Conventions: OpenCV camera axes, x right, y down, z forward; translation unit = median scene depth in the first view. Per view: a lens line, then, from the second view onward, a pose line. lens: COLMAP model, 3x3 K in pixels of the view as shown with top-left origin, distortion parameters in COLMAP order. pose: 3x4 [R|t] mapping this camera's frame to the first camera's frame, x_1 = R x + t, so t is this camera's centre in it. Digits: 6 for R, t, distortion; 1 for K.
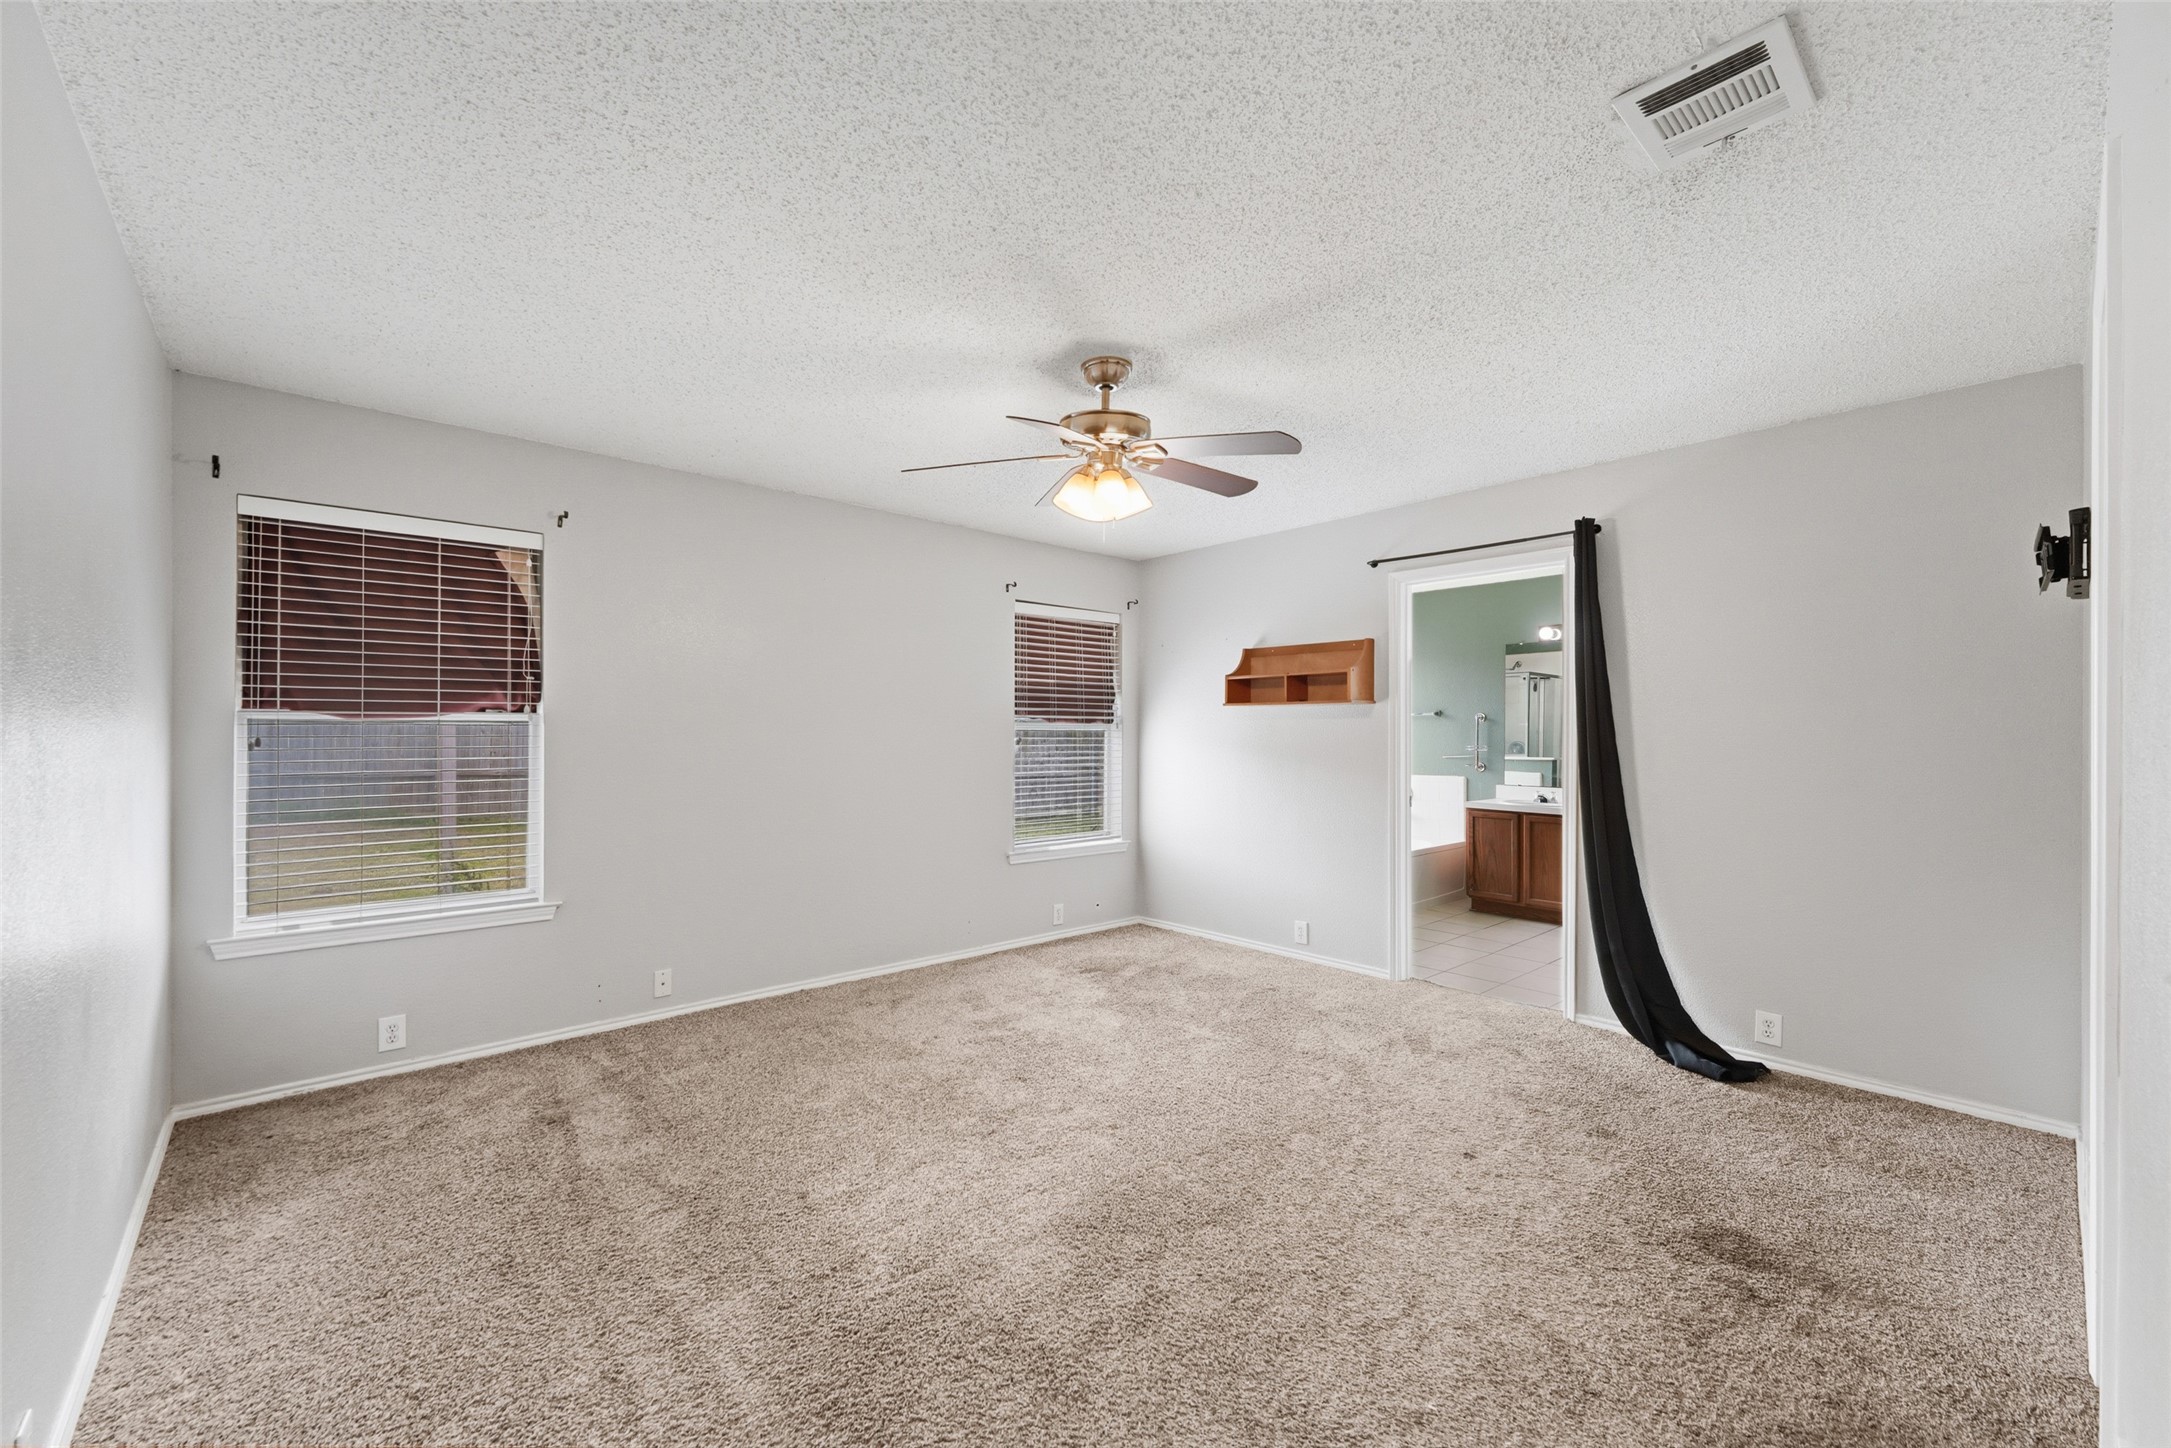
lens RADIAL K [[860.6, 0, 1072.3], [0, 860.6, 726.5], [0, 0, 1]] dist [-0.000436, -0.000262]
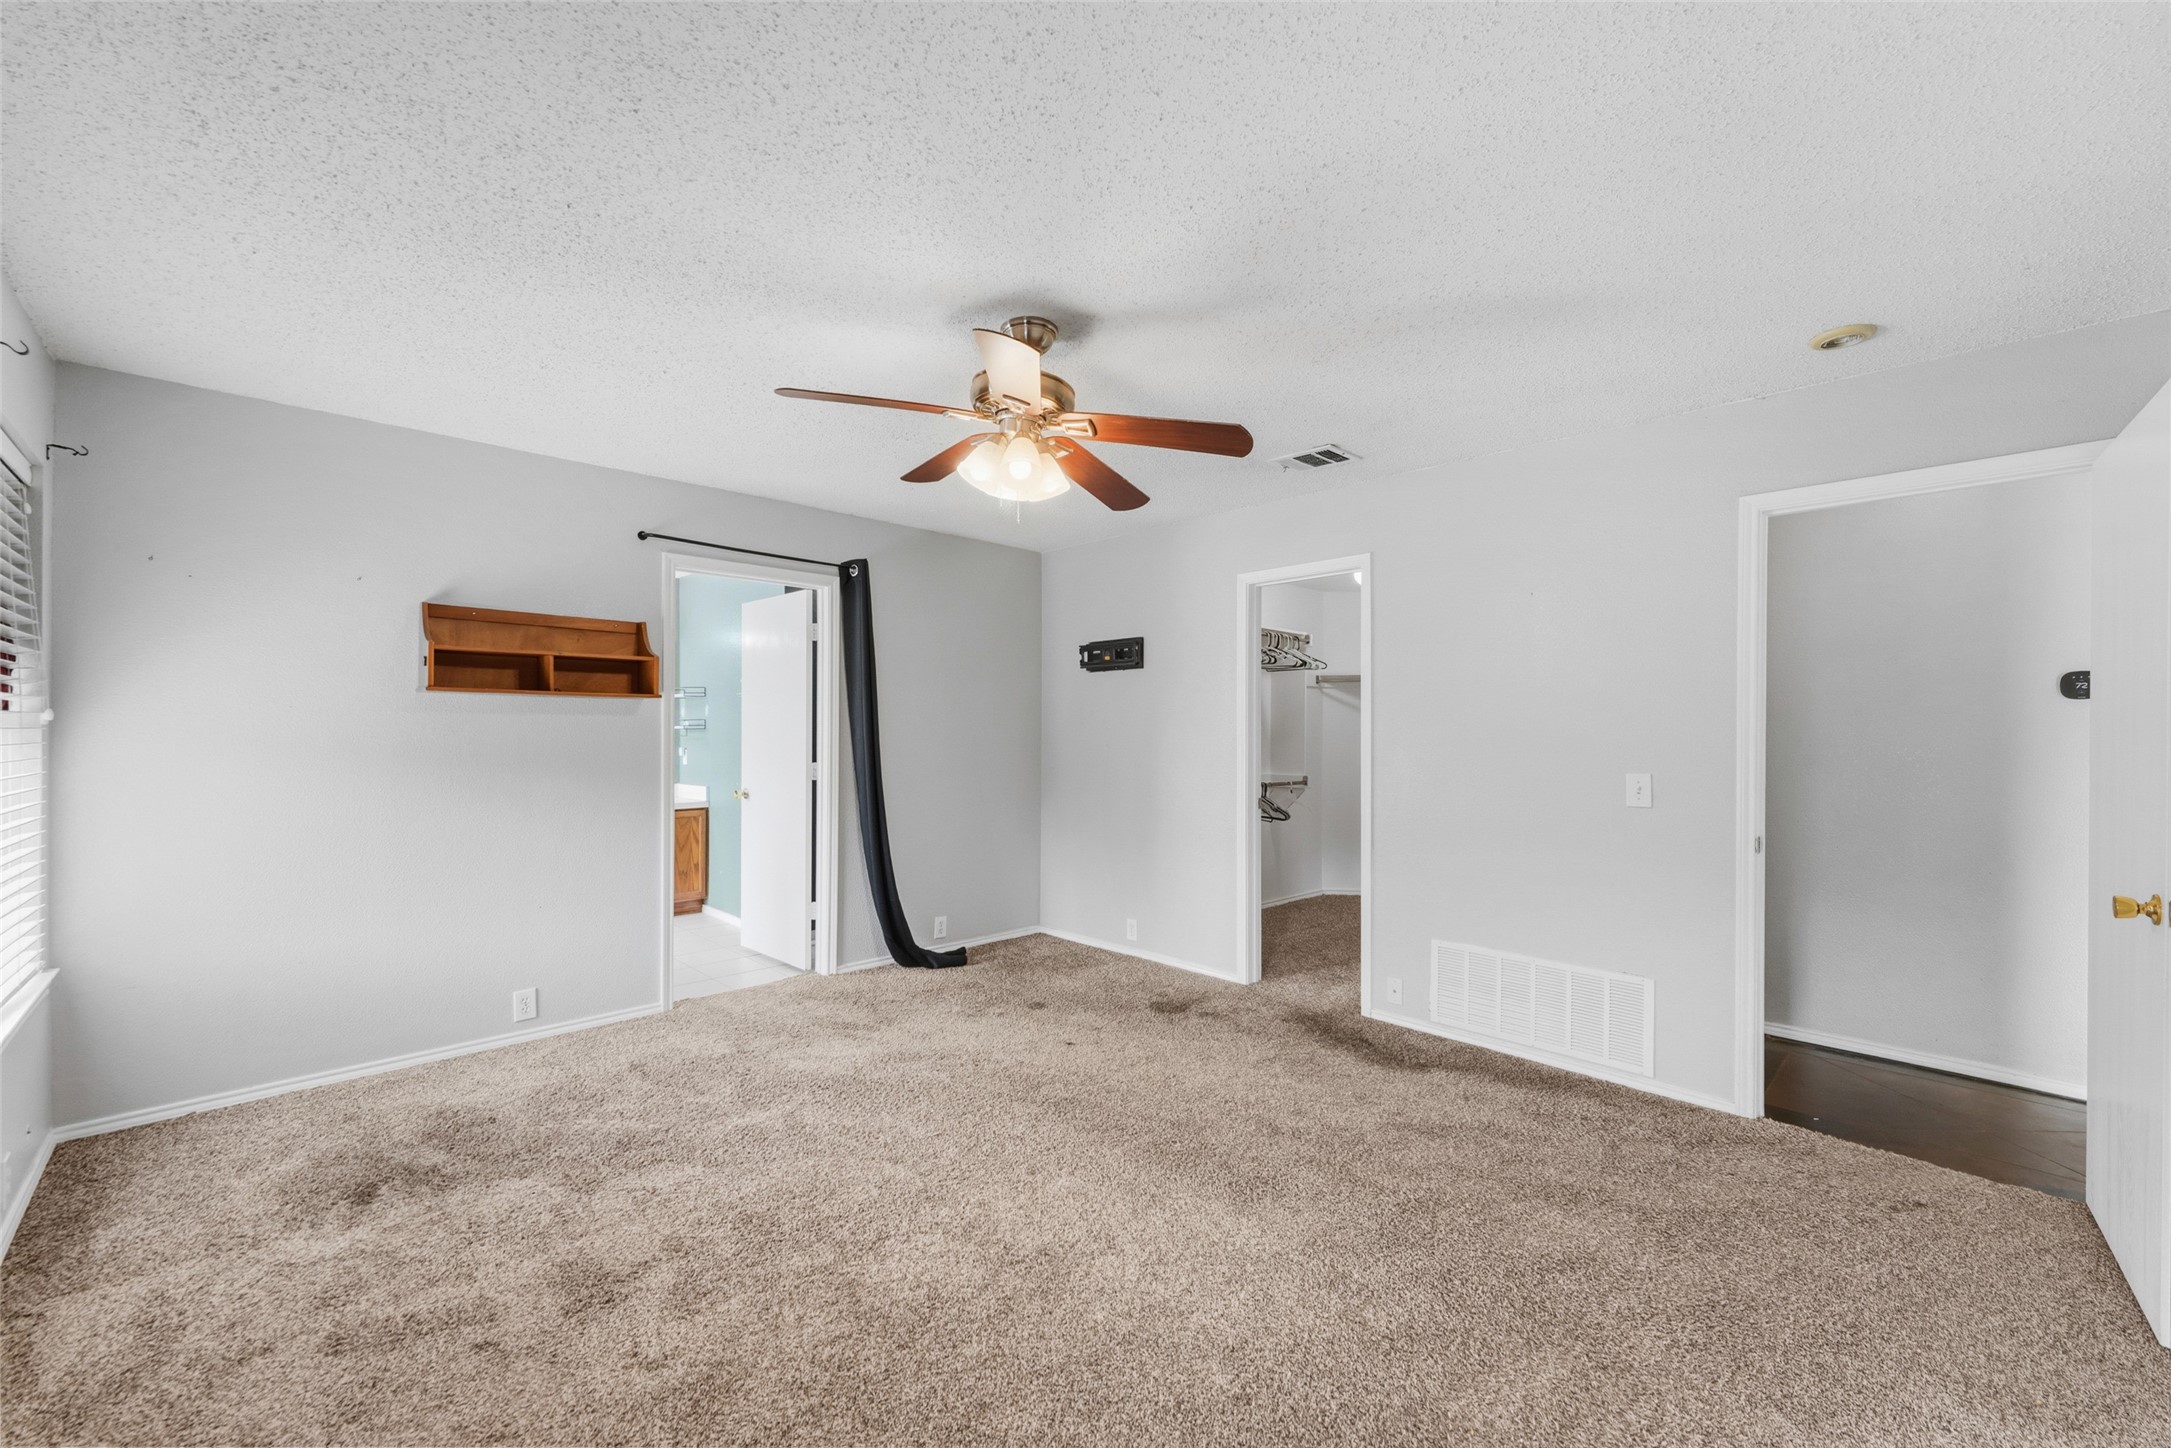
lens RADIAL K [[860.6, 0, 1072.3], [0, 860.6, 726.5], [0, 0, 1]] dist [-0.000436, -0.000262]
pose [[-0.035333, -0.001608, 0.999374, -0.642499], [-0.011465, 0.999934, 0.001204, -0.006695], [-0.999310, -0.011415, -0.035349, 0.741758]]
